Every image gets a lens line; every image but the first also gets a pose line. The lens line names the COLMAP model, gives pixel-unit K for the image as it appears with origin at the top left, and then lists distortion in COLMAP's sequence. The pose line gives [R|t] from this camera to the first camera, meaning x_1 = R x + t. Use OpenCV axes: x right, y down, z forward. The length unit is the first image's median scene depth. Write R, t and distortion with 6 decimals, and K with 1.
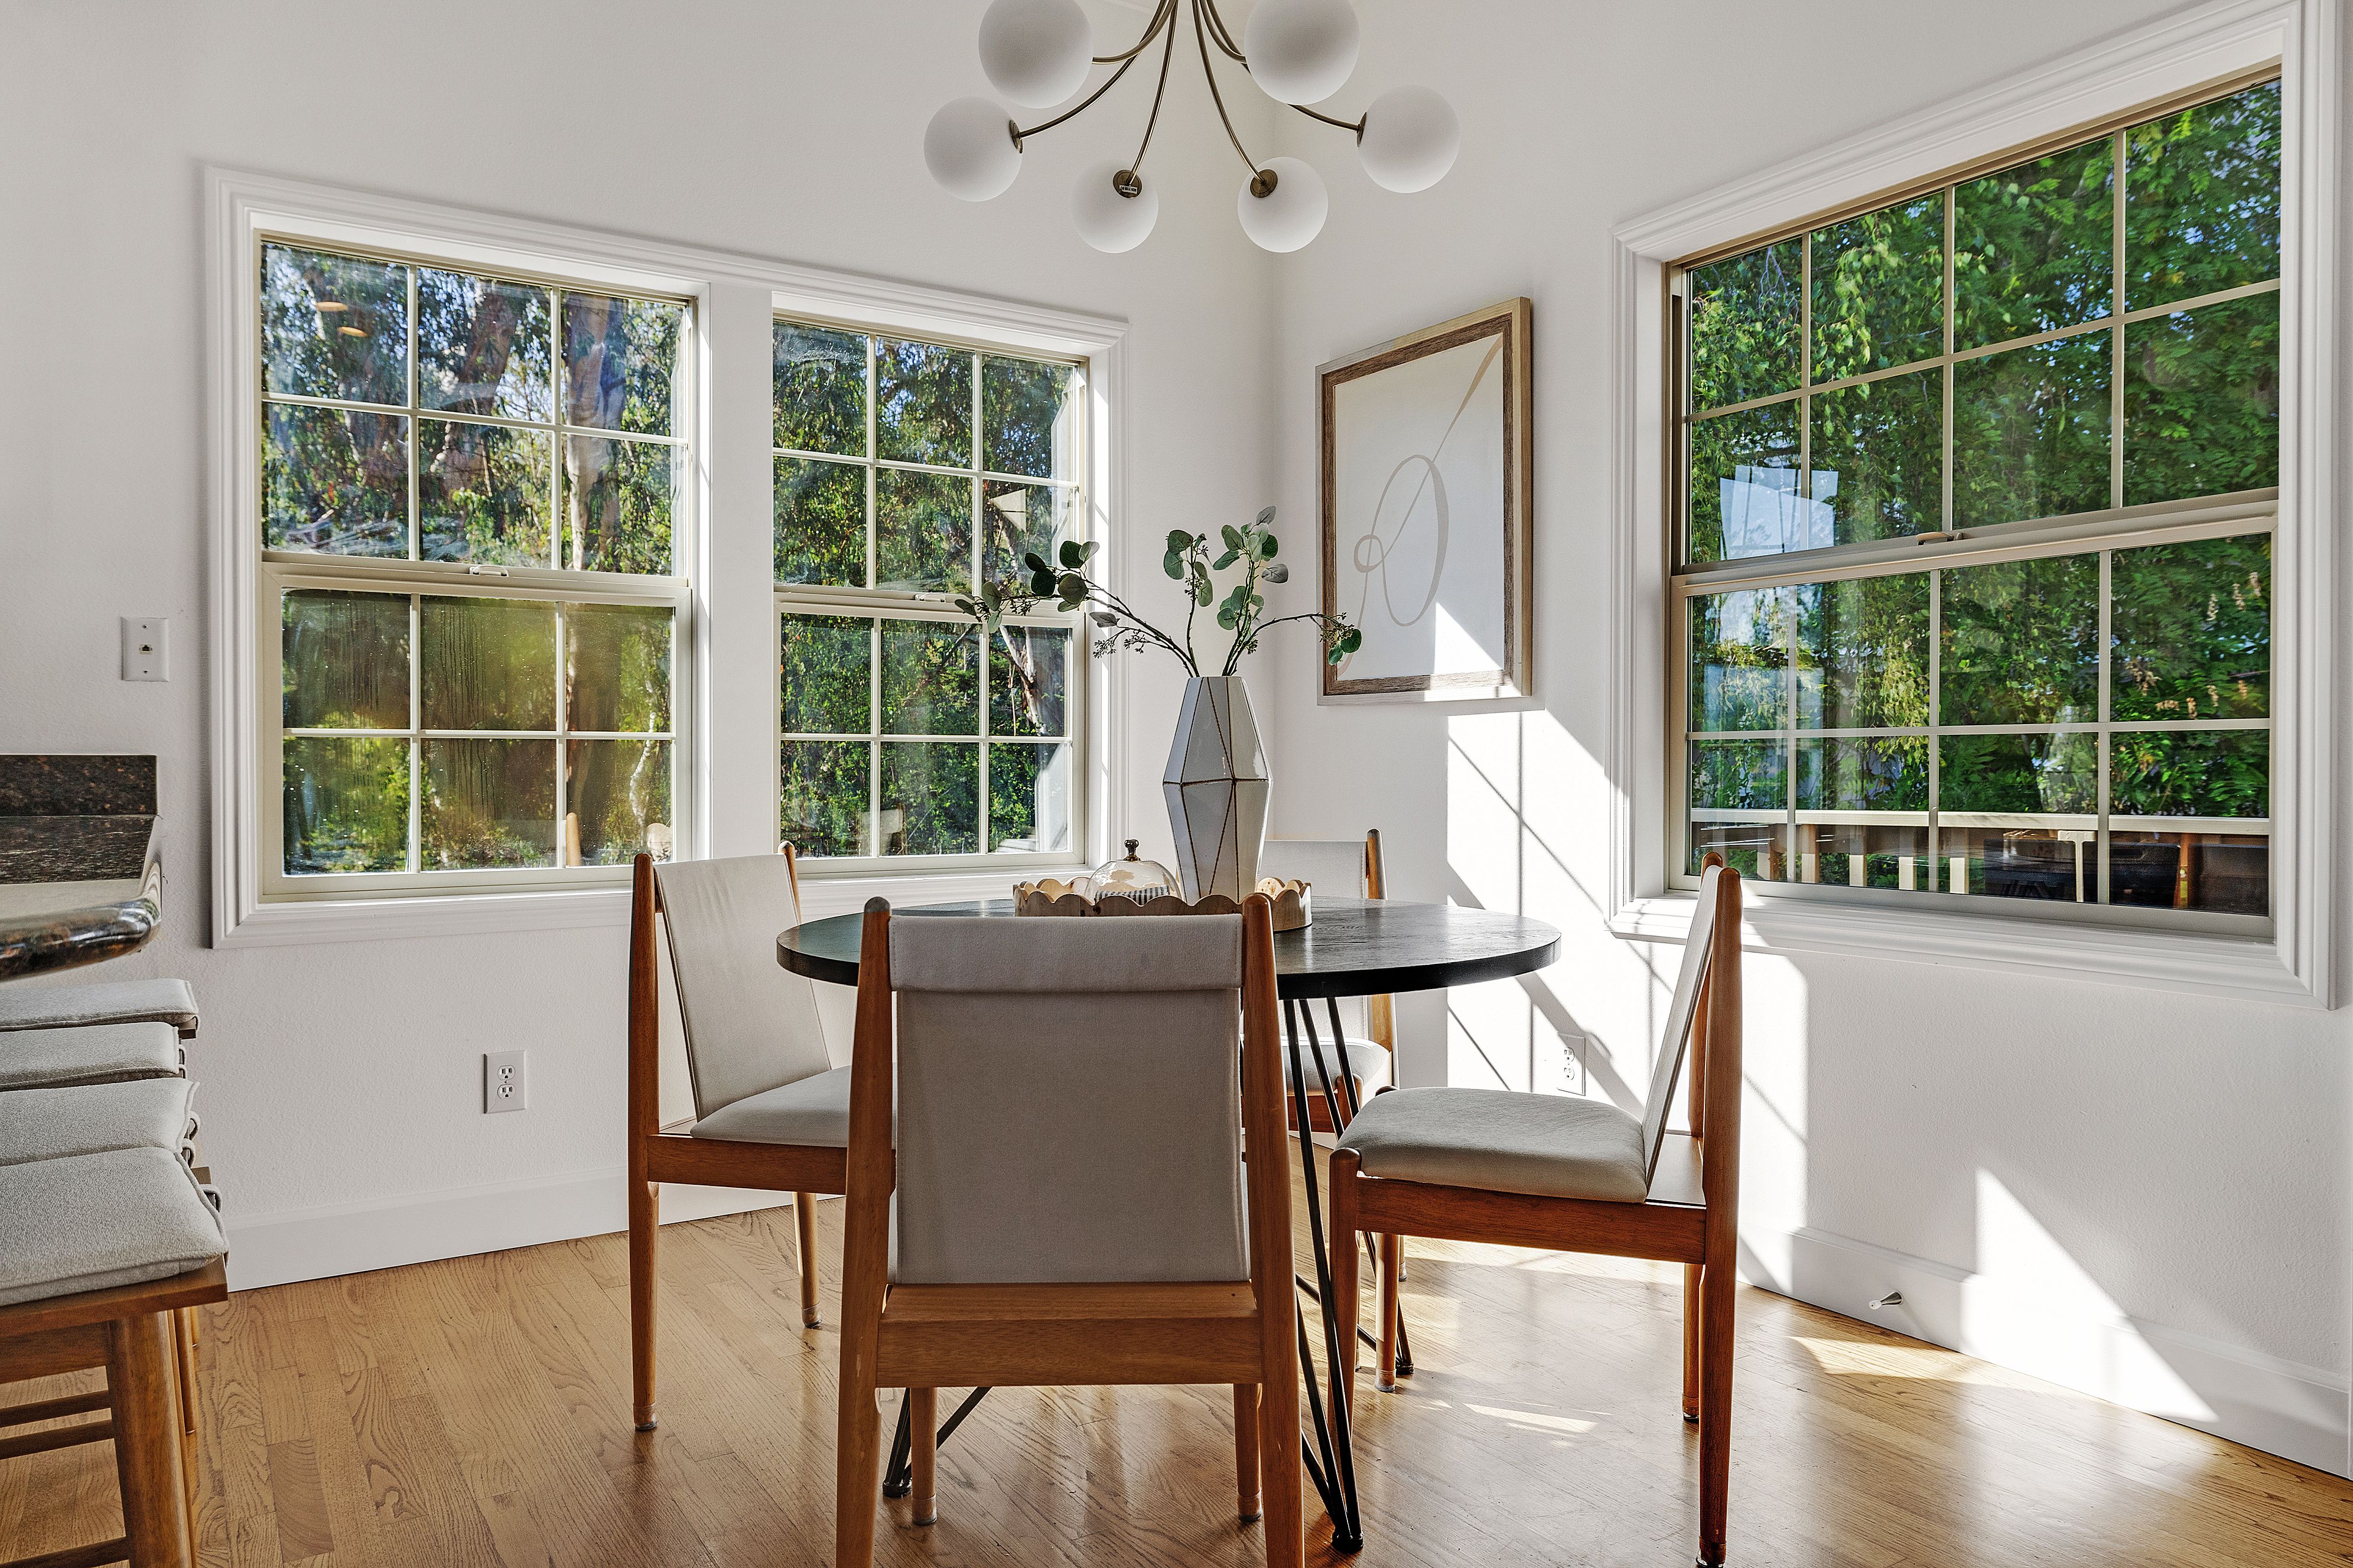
lens RADIAL K [[1587.9, 0, 1176.5], [0, 1587.9, 784.0], [0, 0, 1]] dist [-0.000412, -0.000233]
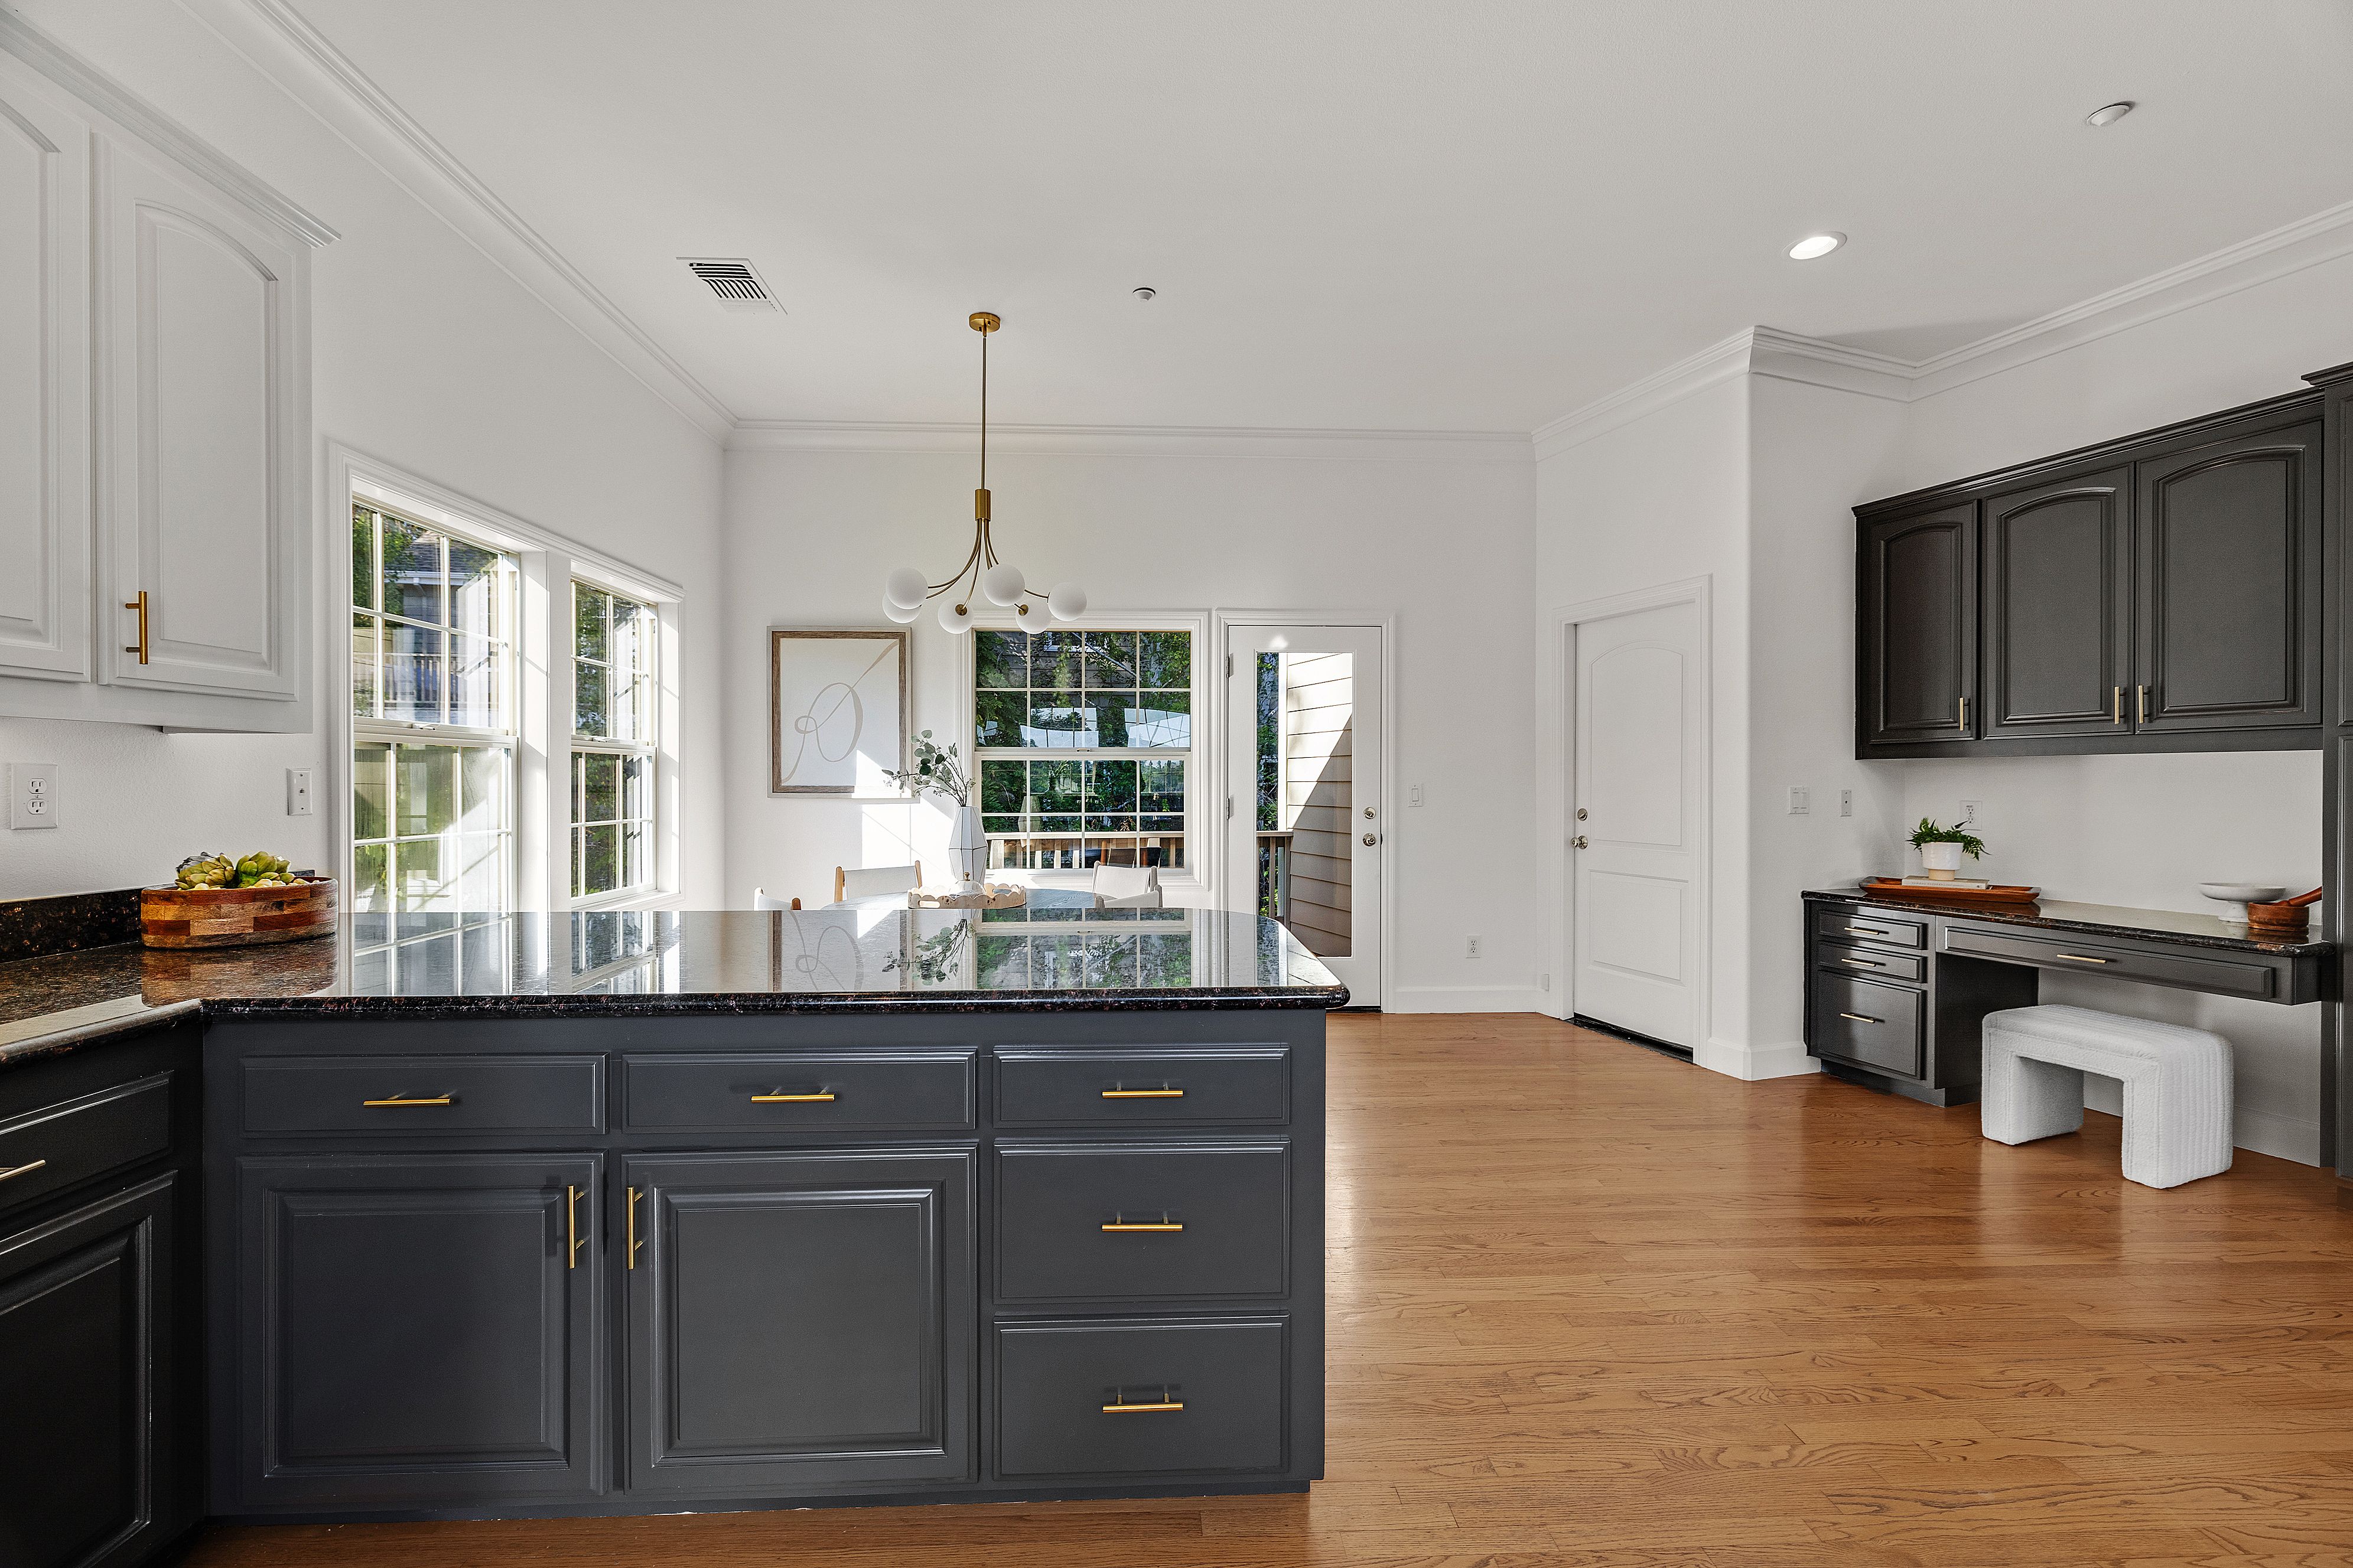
lens RADIAL K [[976.0, 0, 1170.7], [0, 976.0, 783.5], [0, 0, 1]] dist [0.001696, 0.000170]
pose [[0.520119, -0.002007, 0.854092, -0.784986], [0.007669, 0.999968, -0.002321, -0.067123], [-0.854060, 0.007758, 0.520117, -0.074632]]
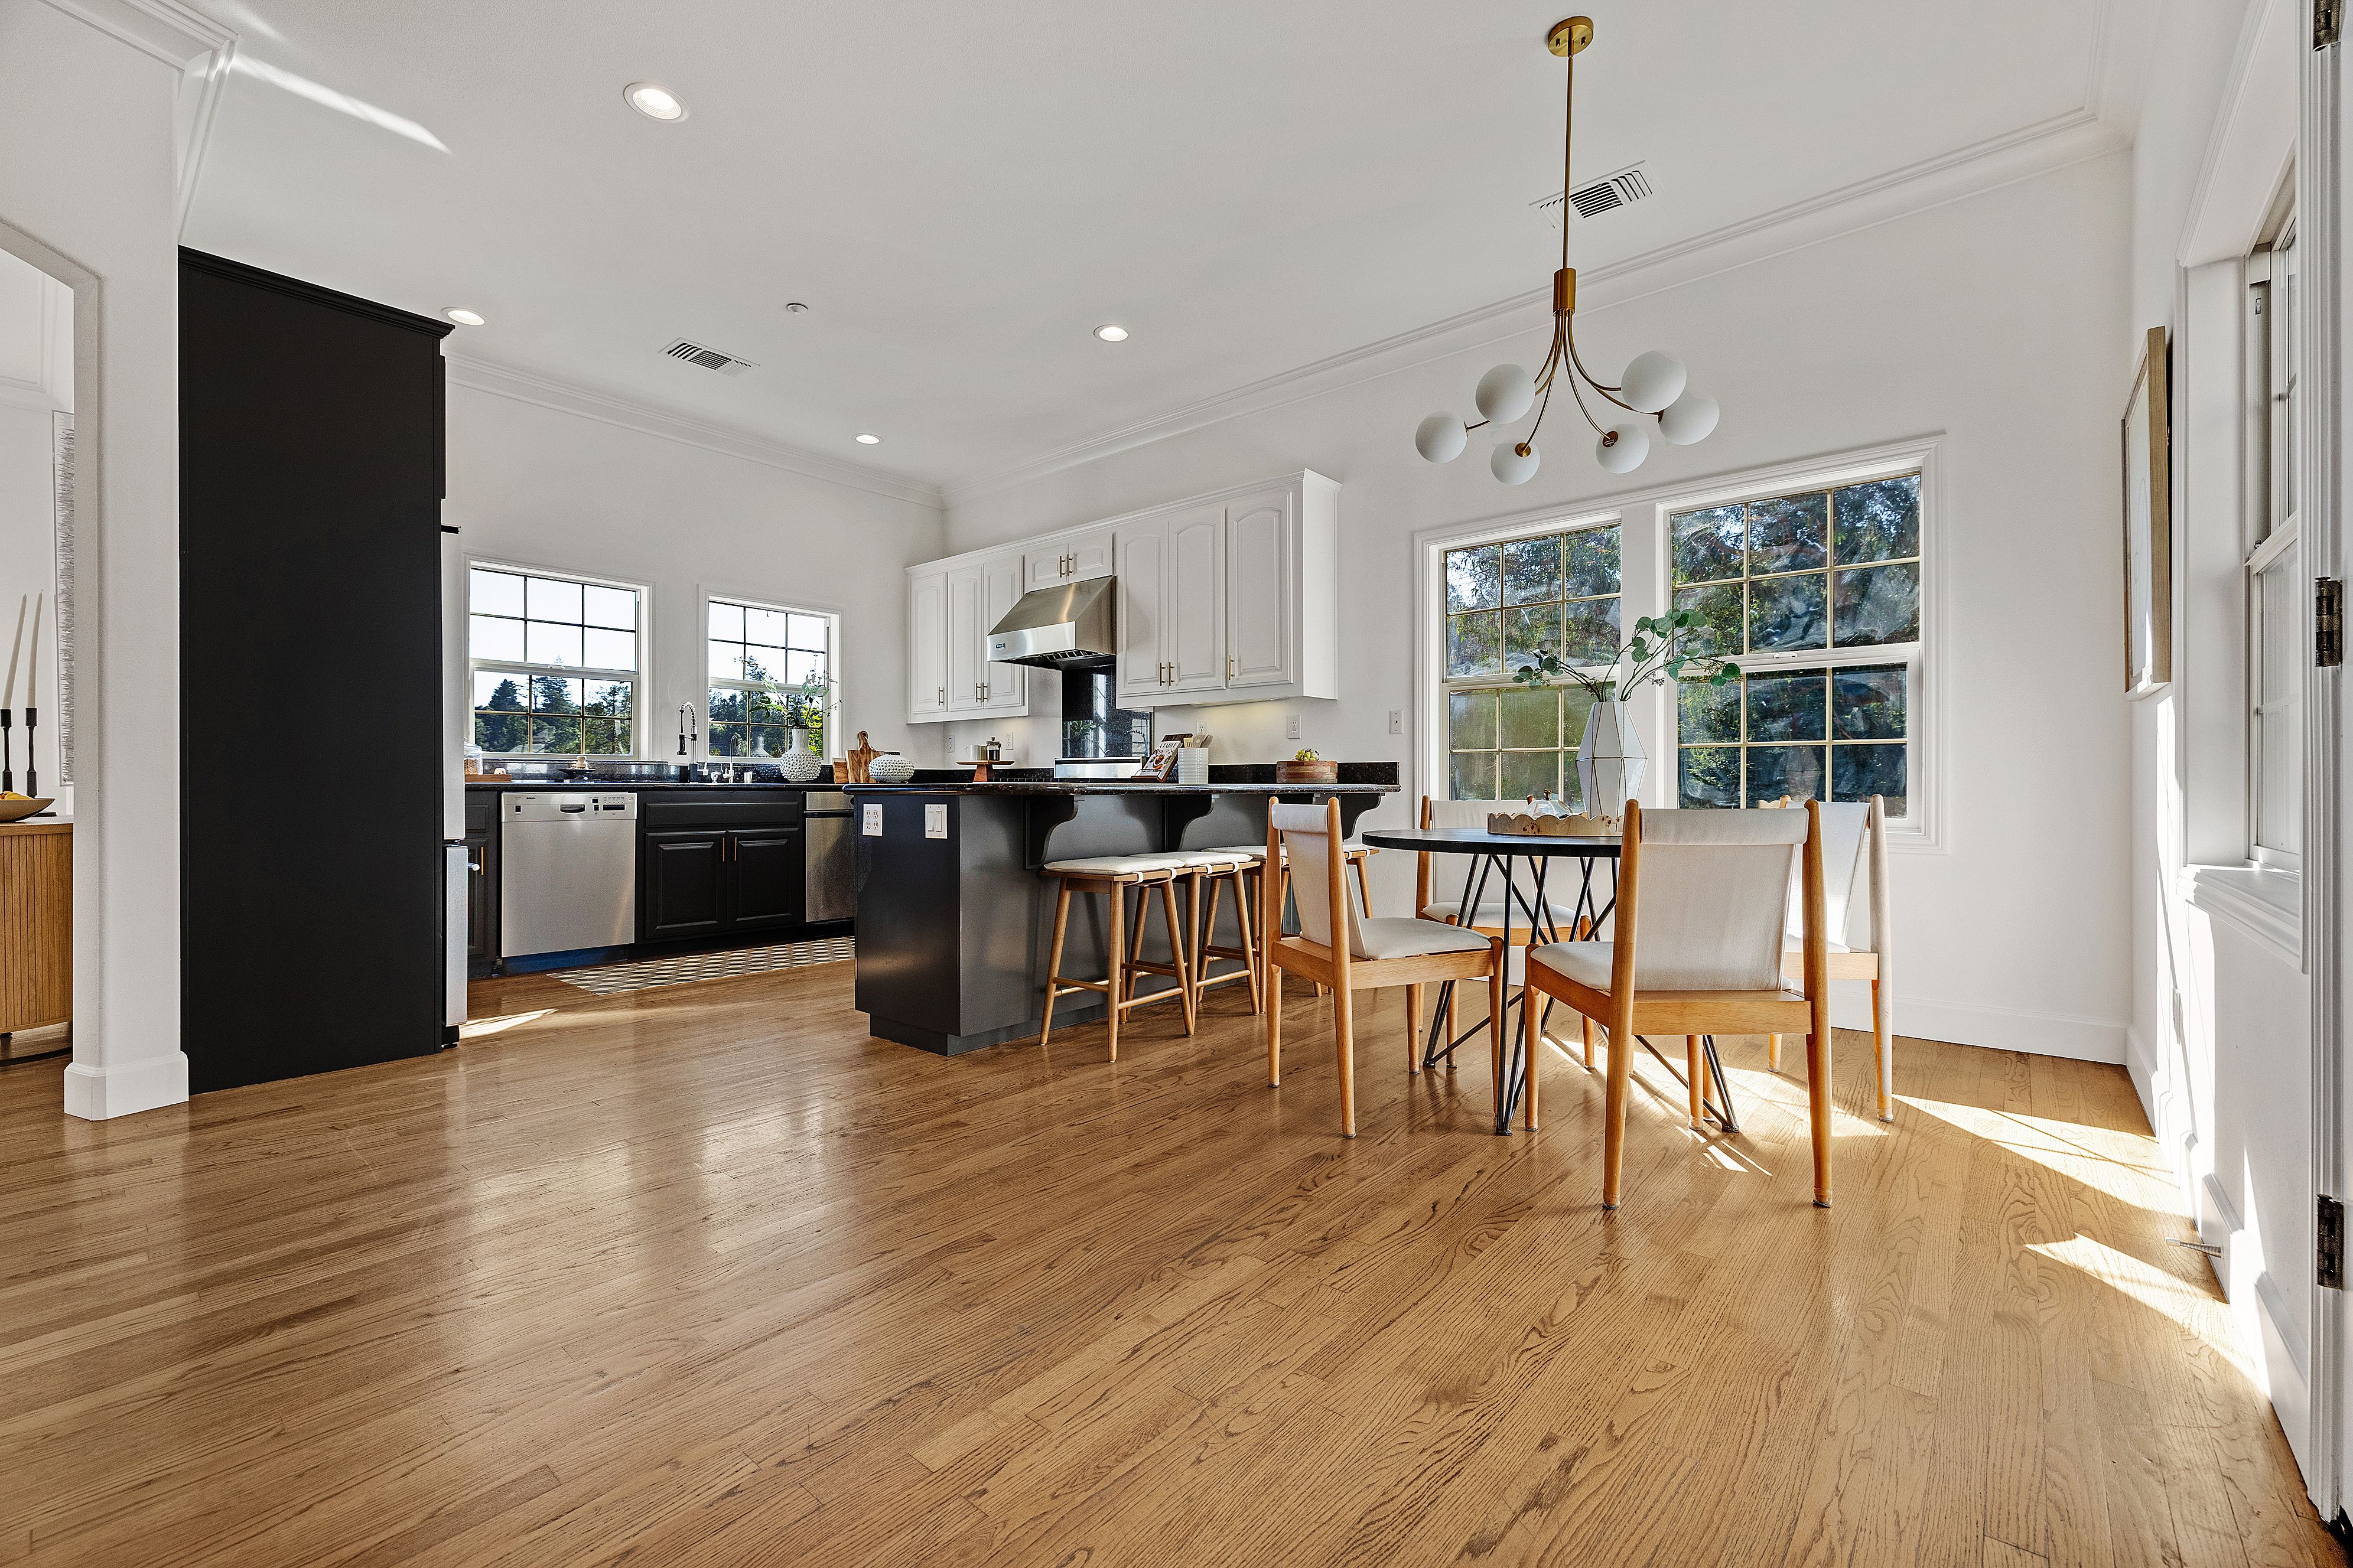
lens RADIAL K [[976.0, 0, 1170.7], [0, 976.0, 783.5], [0, 0, 1]] dist [0.001696, 0.000170]
pose [[0.277184, 0.000635, -0.960817, 0.677017], [-0.009911, 0.999948, -0.002198, 0.022180], [0.960766, 0.010132, 0.277176, 0.133953]]
